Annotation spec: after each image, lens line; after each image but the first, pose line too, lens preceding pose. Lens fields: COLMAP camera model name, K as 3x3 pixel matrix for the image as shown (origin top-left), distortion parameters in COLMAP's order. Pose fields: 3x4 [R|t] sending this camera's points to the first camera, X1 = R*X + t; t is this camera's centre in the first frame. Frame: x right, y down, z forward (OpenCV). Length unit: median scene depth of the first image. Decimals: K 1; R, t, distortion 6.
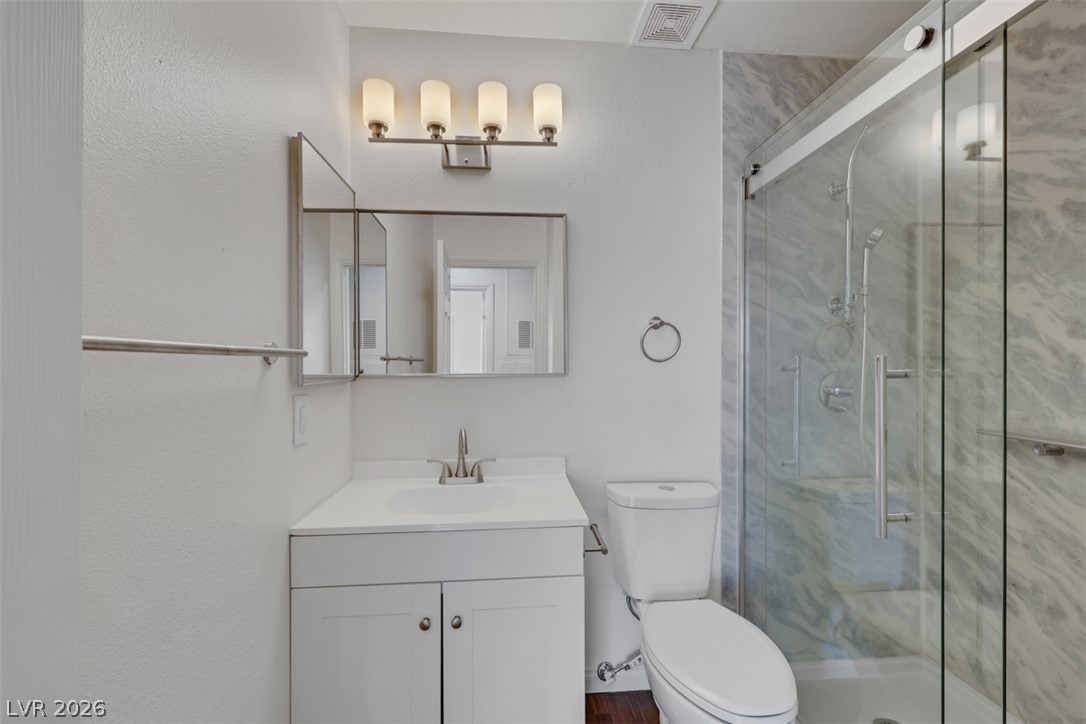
lens RADIAL K [[447.9, 0, 543.0], [0, 447.9, 362.0], [0, 0, 1]] dist [0.000576, 0.000006]
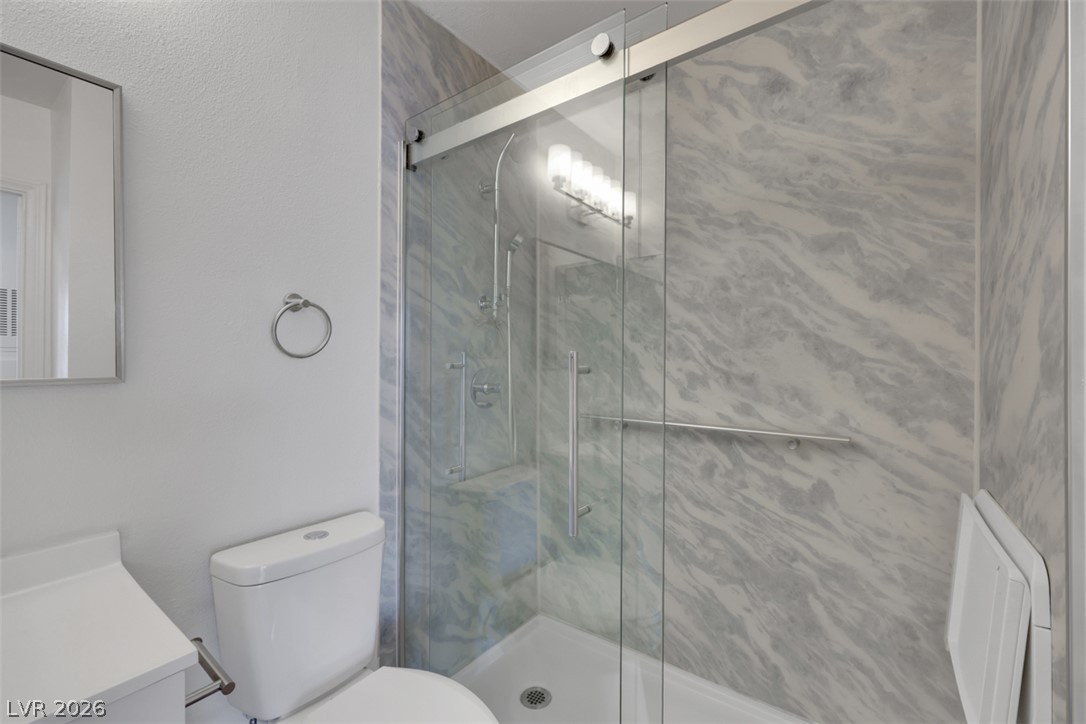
lens RADIAL K [[447.9, 0, 543.0], [0, 447.9, 362.0], [0, 0, 1]] dist [0.000576, 0.000006]
pose [[0.659731, -0.001303, 0.751500, -0.019331], [-0.002175, 0.999991, 0.003644, 0.002563], [-0.751498, -0.004039, 0.659723, 0.235749]]
